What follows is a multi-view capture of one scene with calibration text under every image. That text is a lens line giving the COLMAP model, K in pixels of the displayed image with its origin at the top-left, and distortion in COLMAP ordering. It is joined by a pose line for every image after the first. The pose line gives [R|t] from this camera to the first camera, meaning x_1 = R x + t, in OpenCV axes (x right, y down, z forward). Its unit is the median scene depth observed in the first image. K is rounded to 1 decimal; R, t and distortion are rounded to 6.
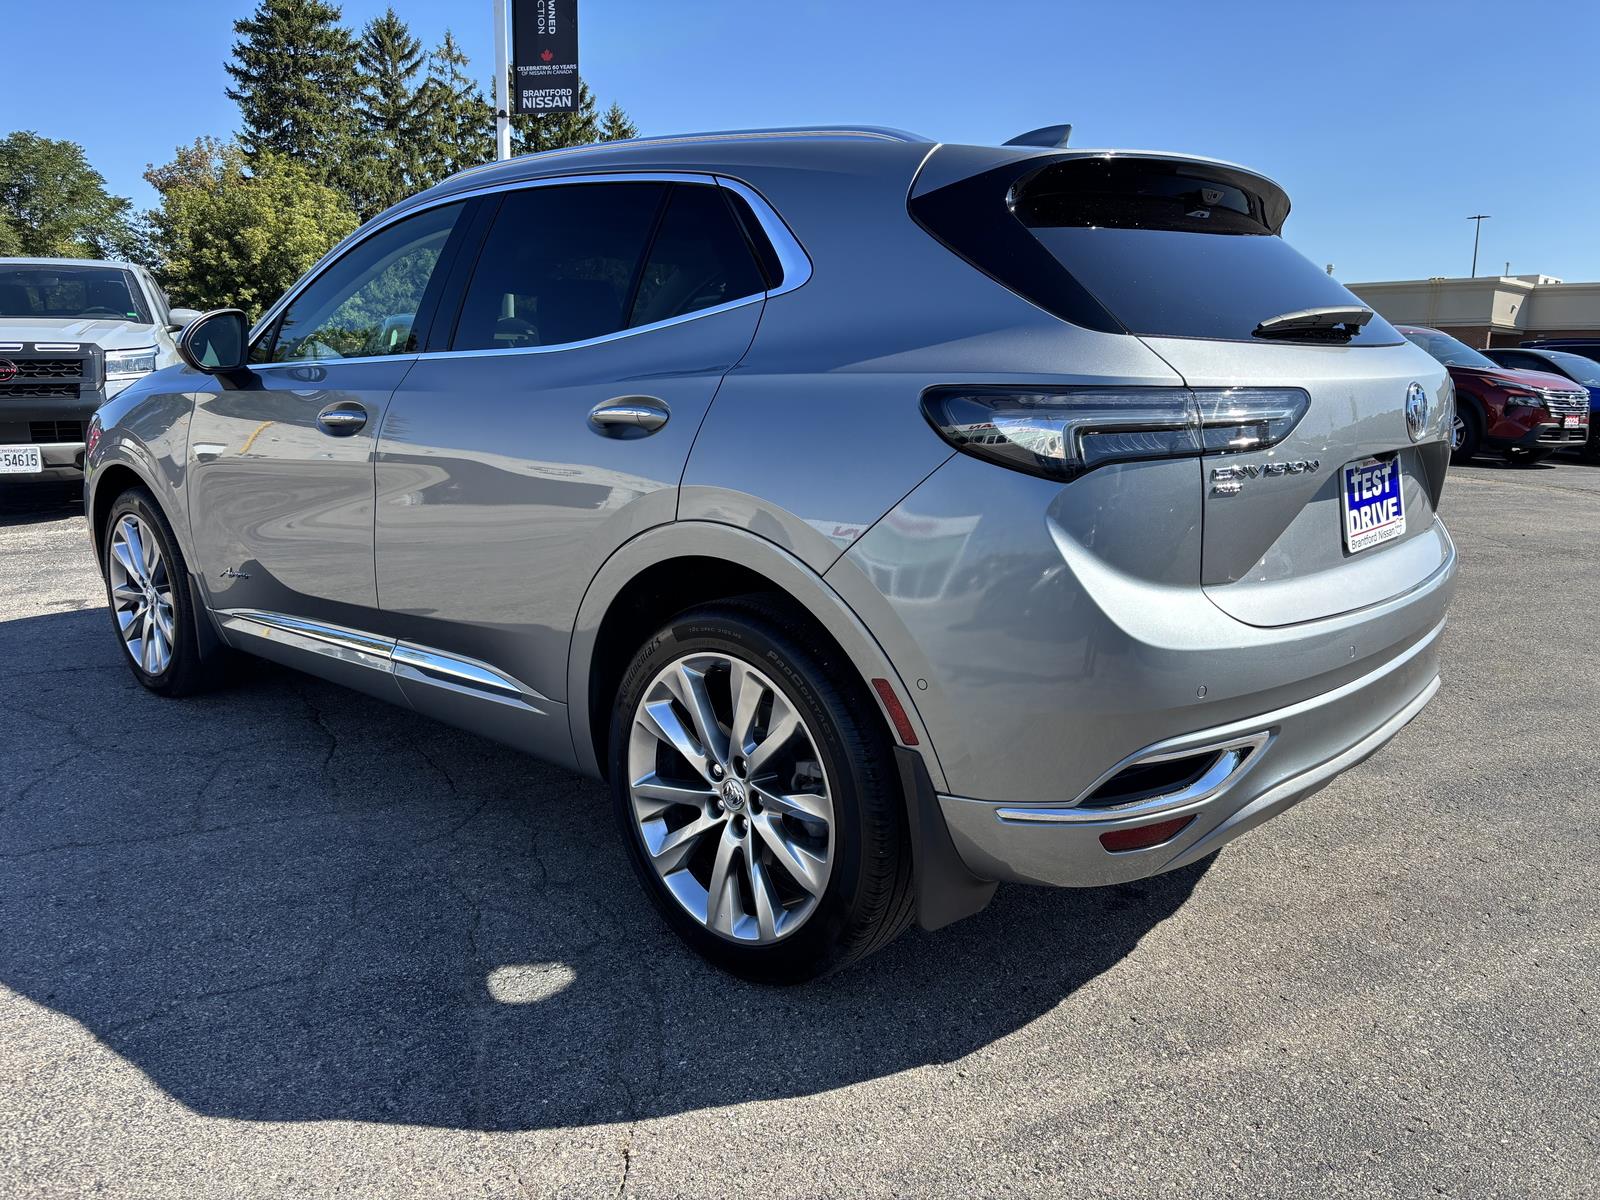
lens RADIAL K [[1209.1, 0, 810.1], [0, 1209.1, 599.5], [0, 0, 1]] dist [0.006894, 0.003381]
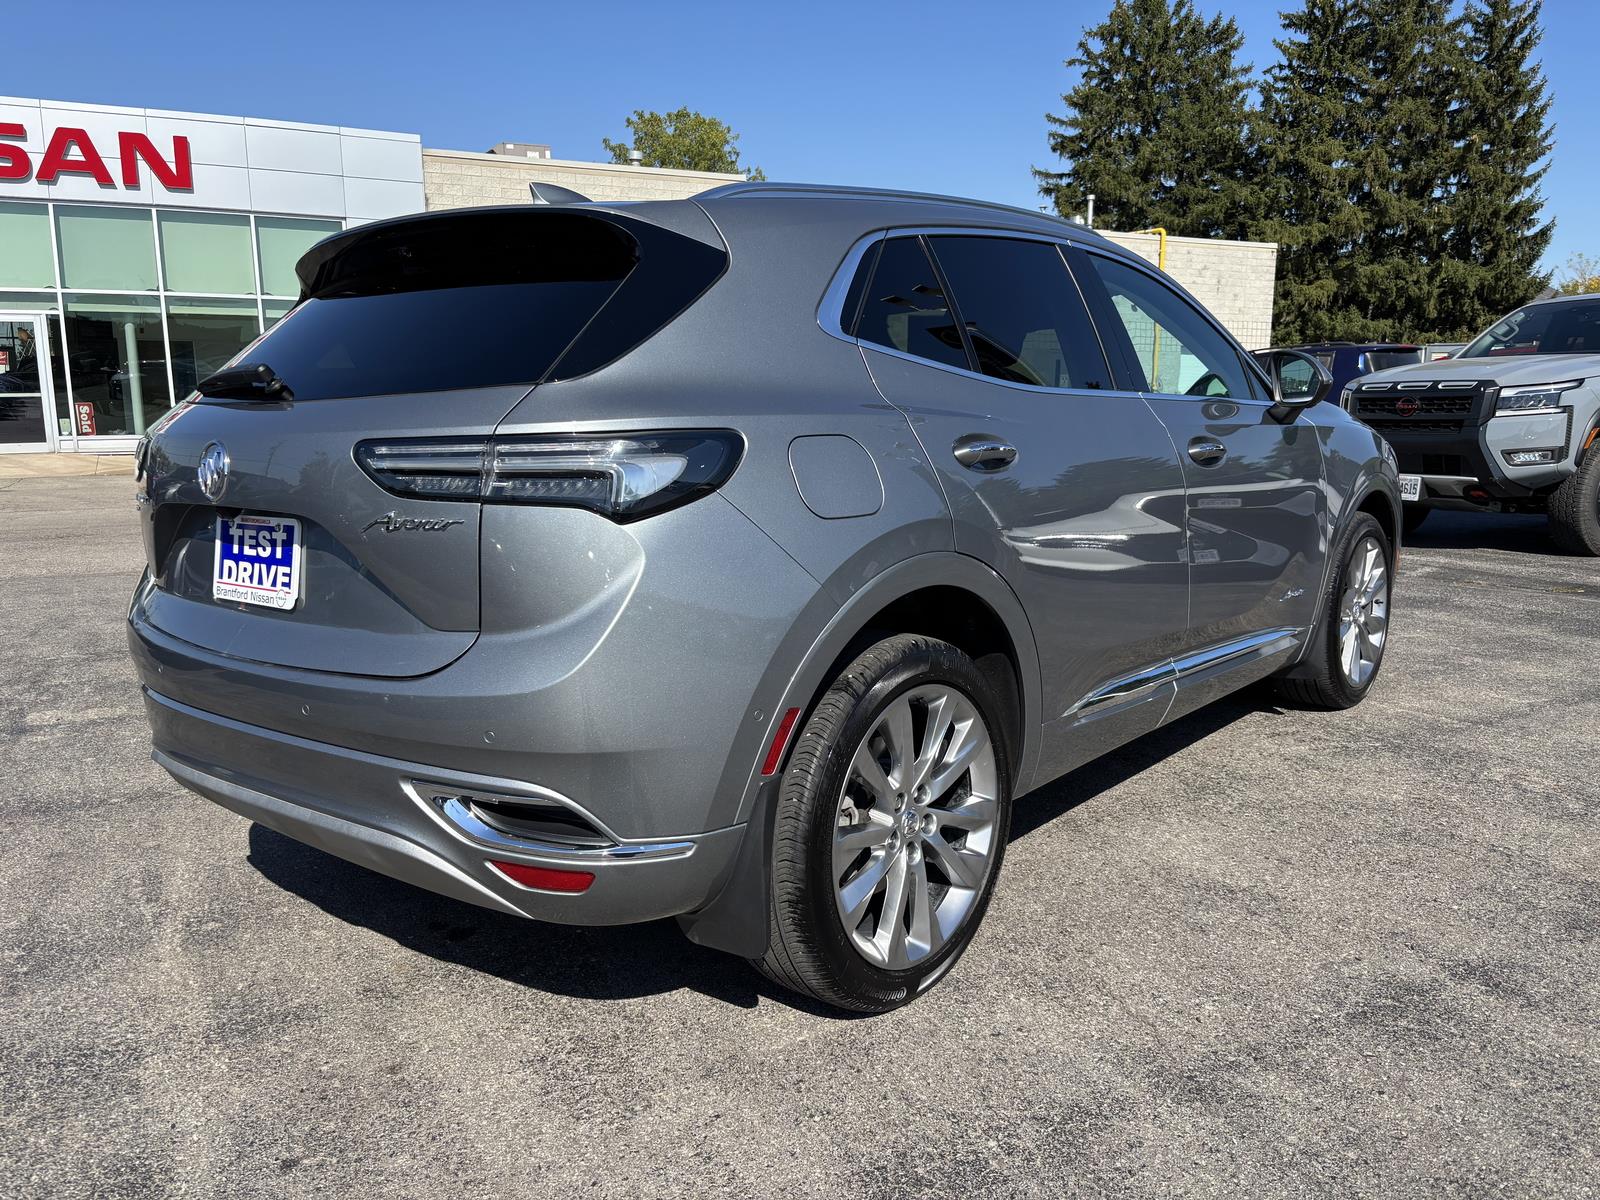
lens RADIAL K [[1209.1, 0, 810.0], [0, 1209.1, 600.7], [0, 0, 1]] dist [0.006894, 0.003381]
pose [[0.044659, 0.161269, -0.985900, 1.423604], [-0.182220, 0.971643, 0.150683, -0.272673], [0.982243, 0.172921, 0.072779, 1.342249]]
